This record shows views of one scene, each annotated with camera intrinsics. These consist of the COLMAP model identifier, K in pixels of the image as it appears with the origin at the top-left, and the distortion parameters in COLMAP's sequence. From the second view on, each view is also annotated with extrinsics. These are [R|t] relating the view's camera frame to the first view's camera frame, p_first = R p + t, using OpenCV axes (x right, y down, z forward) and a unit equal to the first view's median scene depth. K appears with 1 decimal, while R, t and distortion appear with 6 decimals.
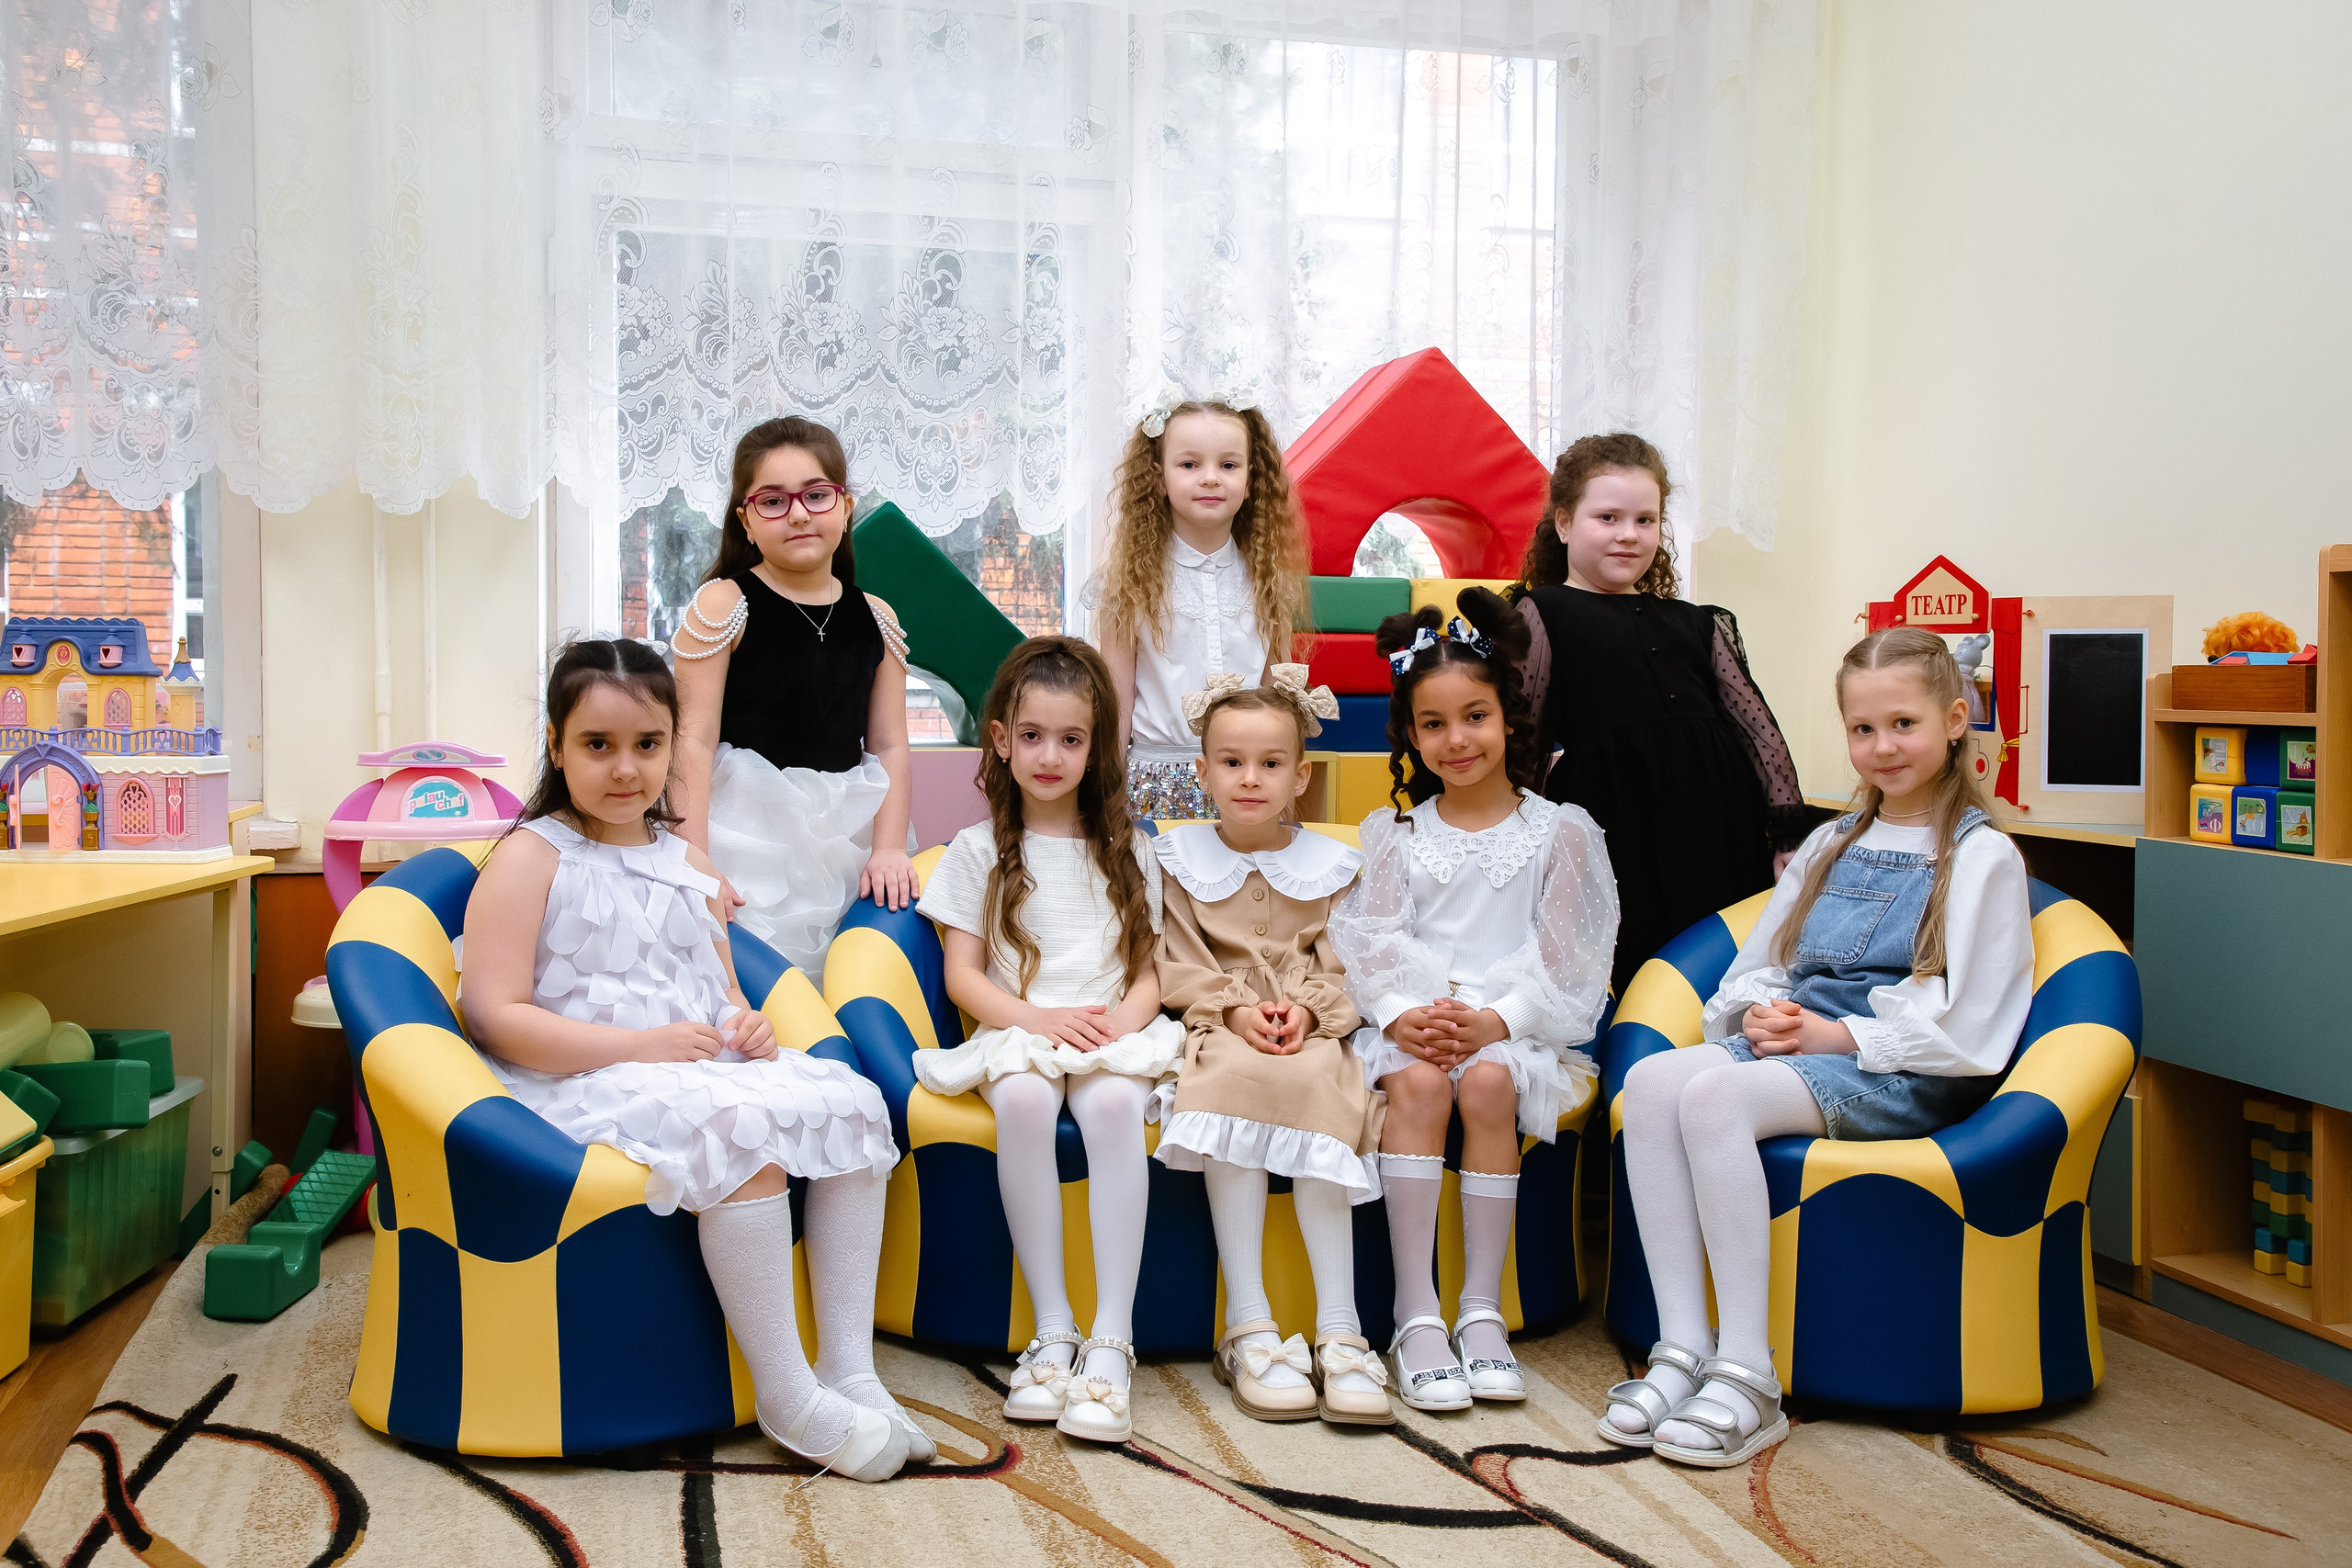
lens RADIAL K [[2166.5, 0, 1182.6], [0, 2166.5, 756.3], [0, 0, 1]] dist [0.021603, 0.027541]
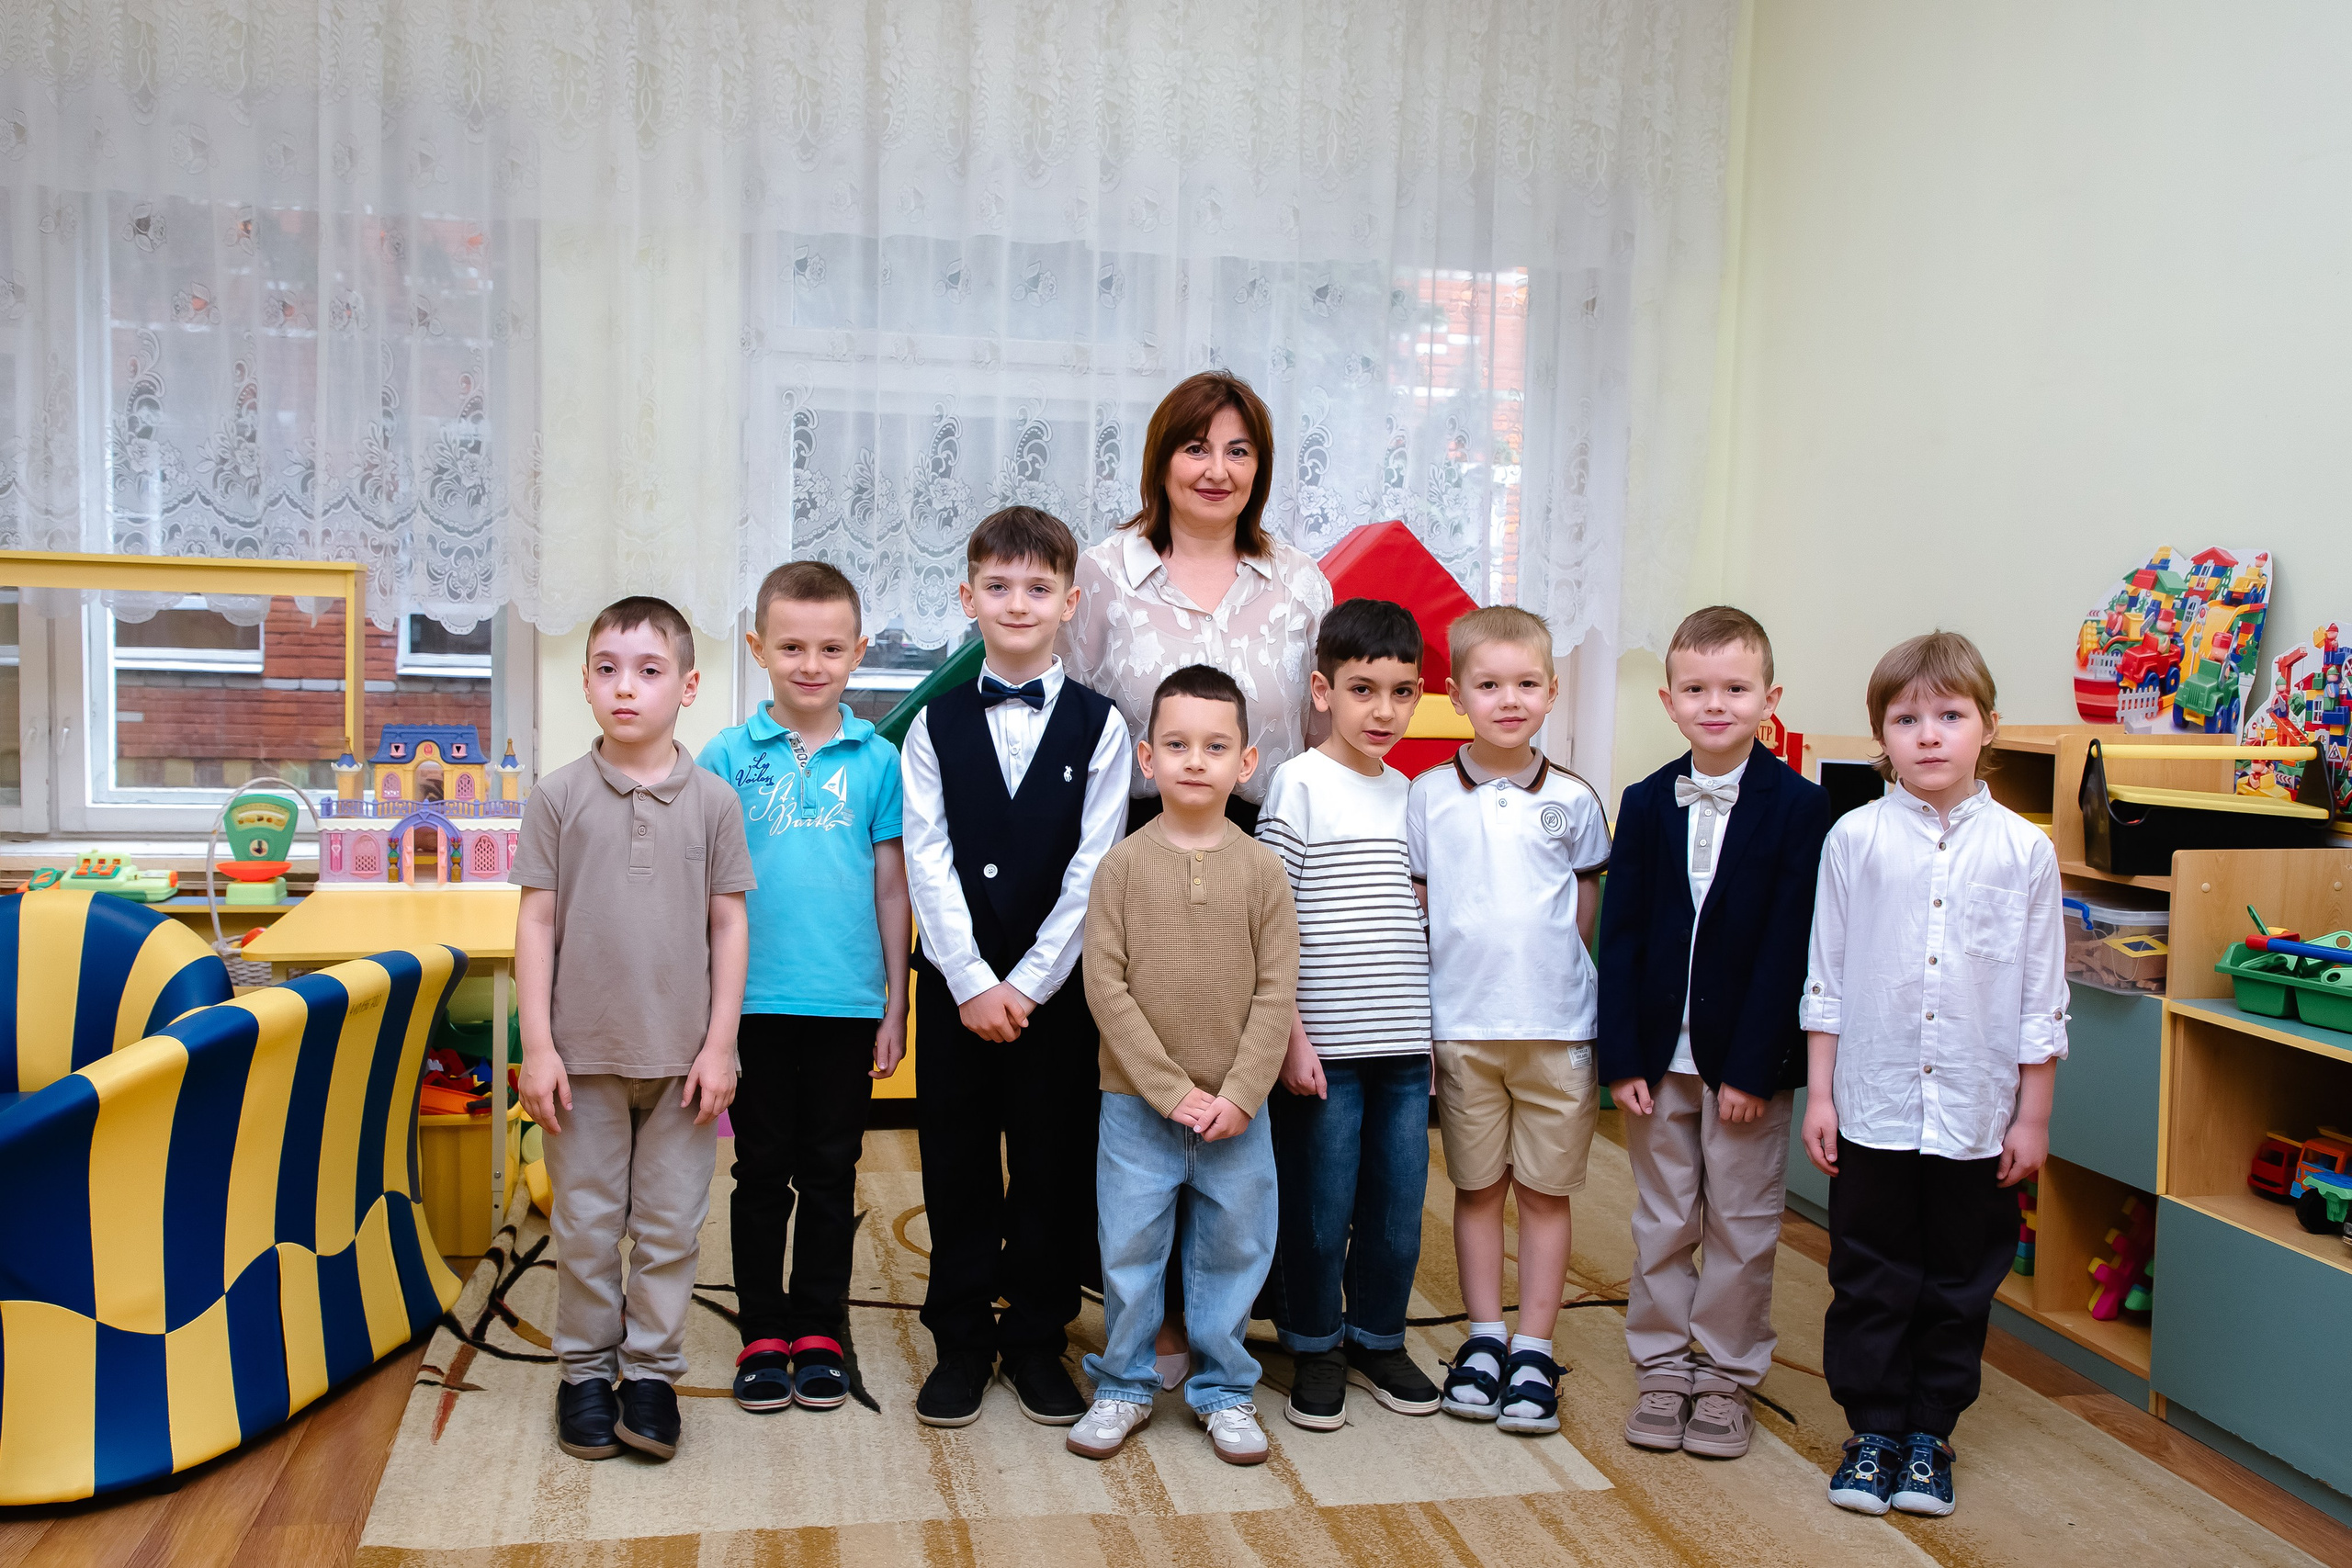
lens RADIAL K [[2168.4, 0, 1176.0], [0, 2168.4, 784.0], [0, 0, 1]] dist [-0.002645, 0.025072]
pose [[0.997408, 0.025758, -0.067178, 0.091466], [-0.023687, 0.999225, 0.031437, -0.081799], [0.067936, -0.029764, 0.997246, -0.422519]]
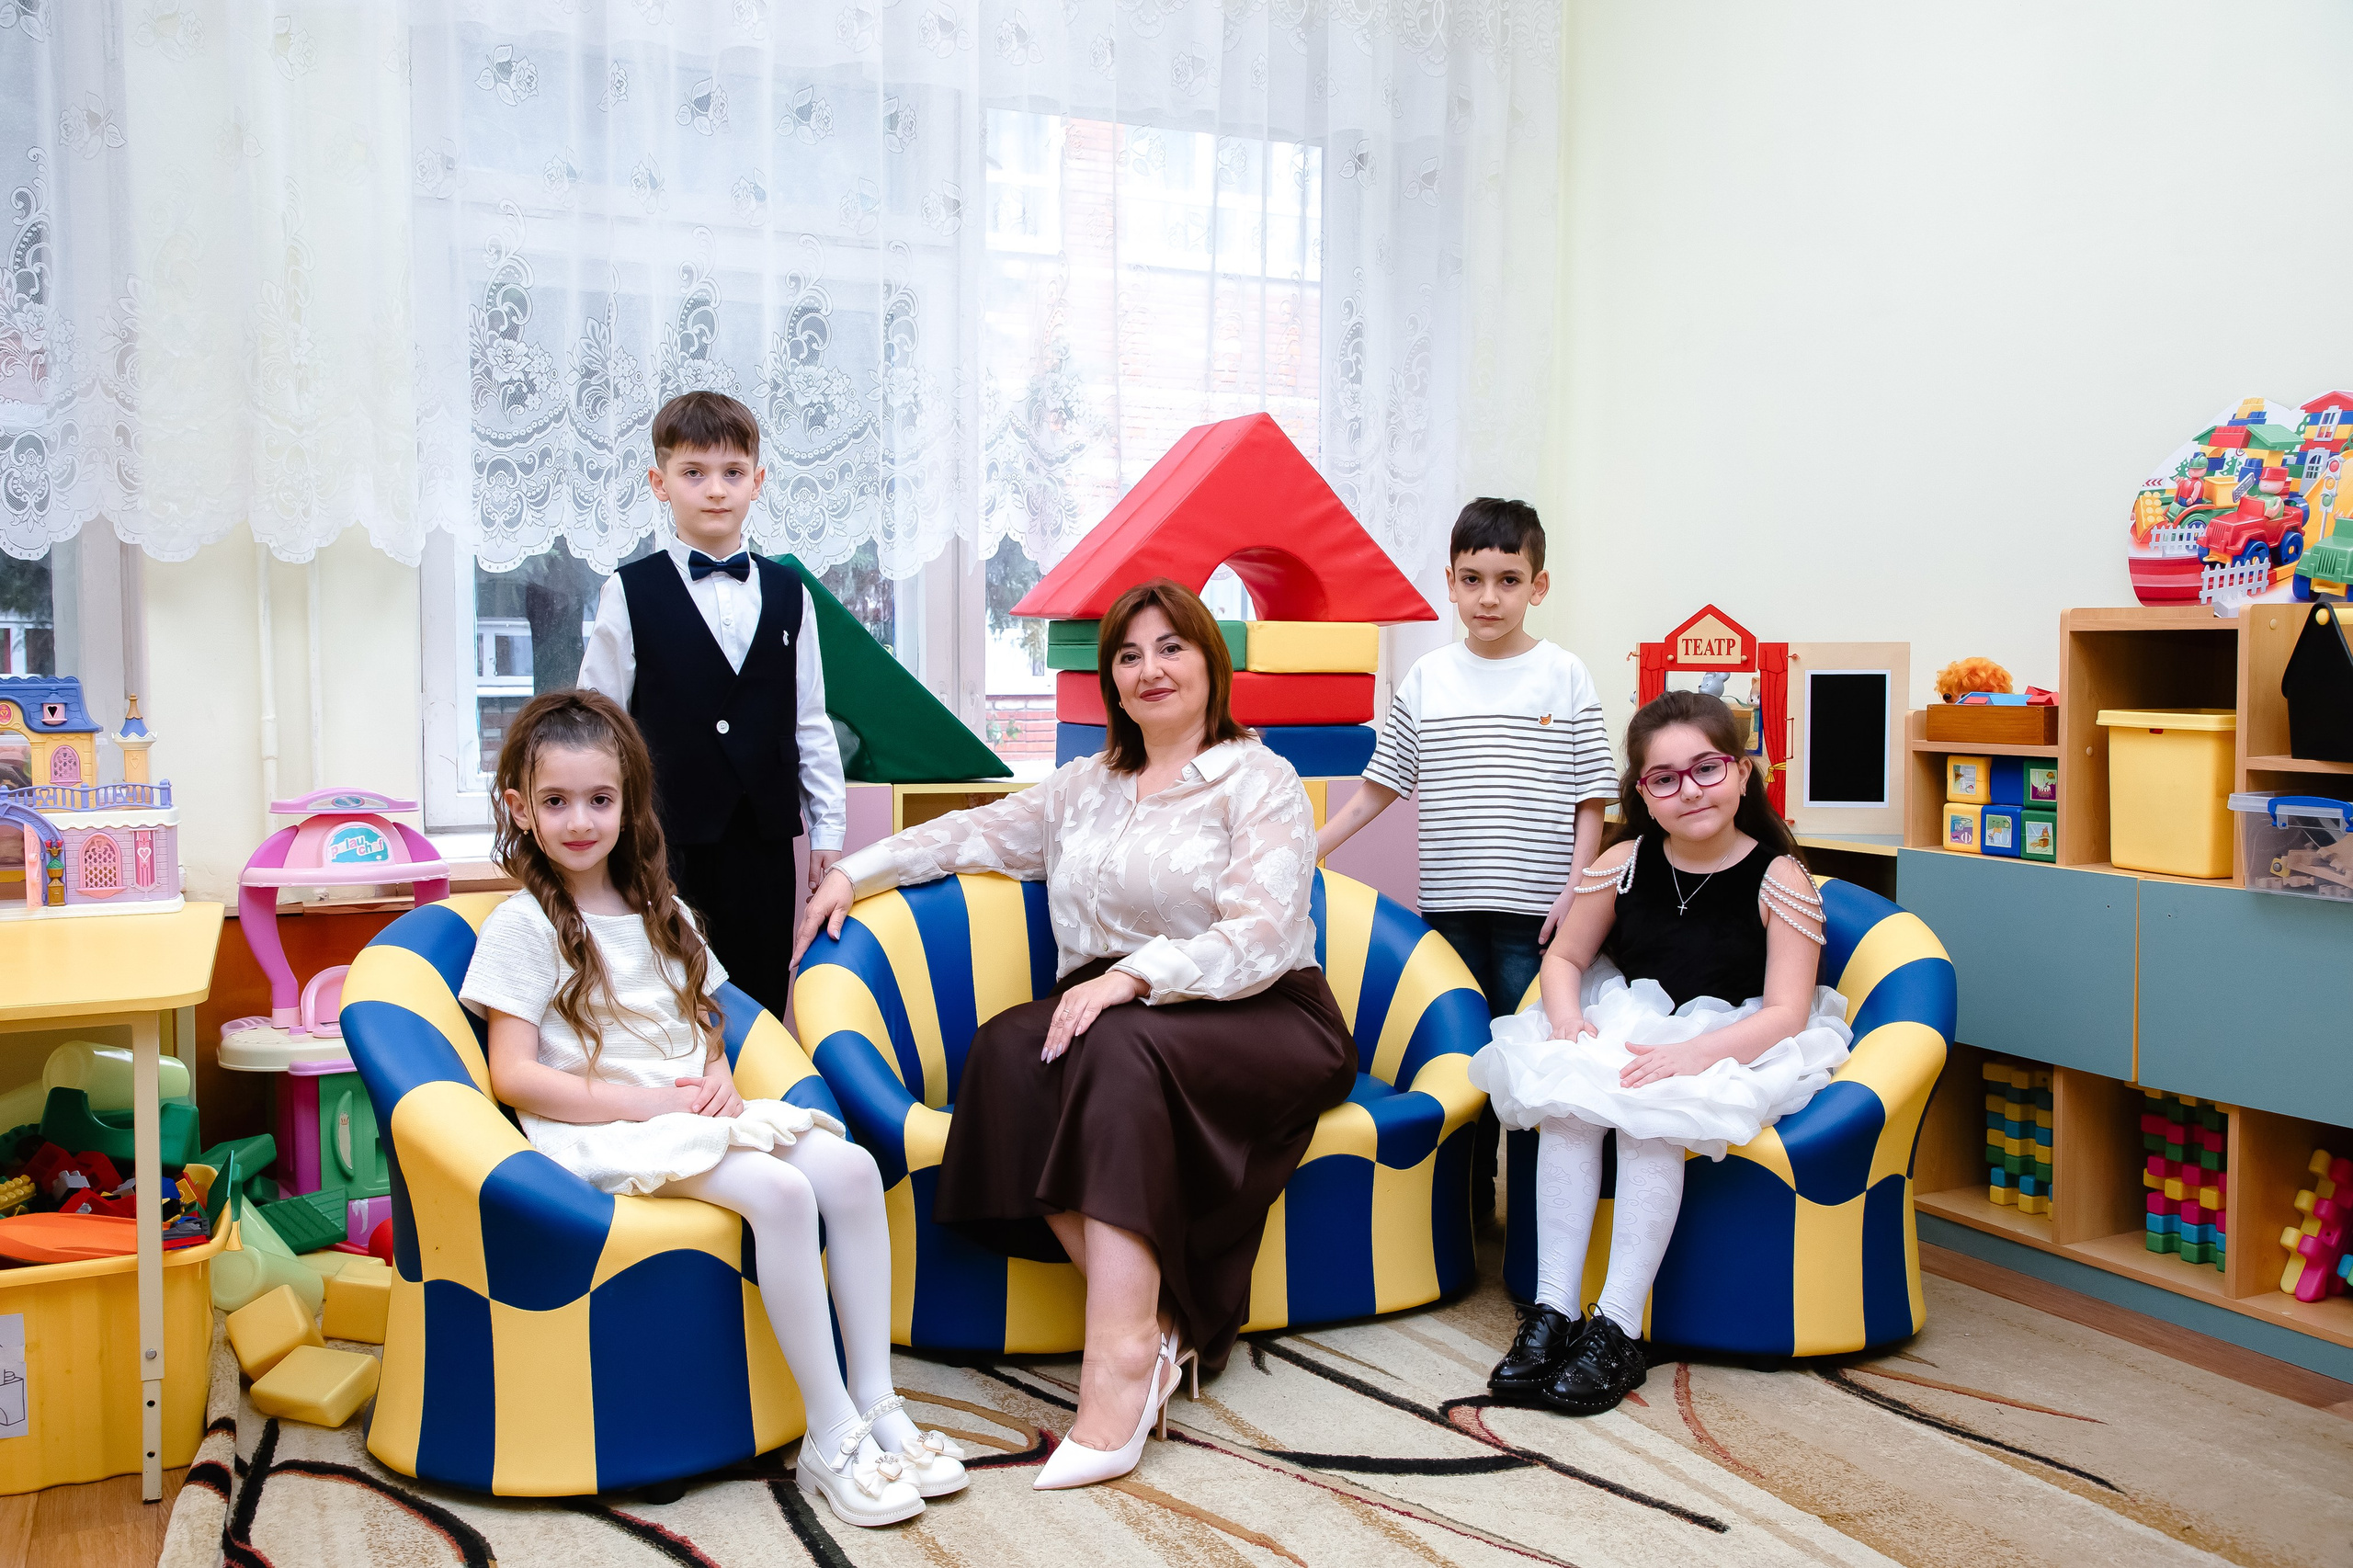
lens RADIAL K [[2029.3, 0, 1160.3], [0, 2029.3, 782.4], [0, 0, 1]] dist [0.001256, 0.020249]
pose [[0.981642, -0.017017, 0.189971, -0.169910], [0.013375, 0.999702, 0.020436, -0.026756], [-0.190262, -0.017519, 0.981577, -0.015198]]
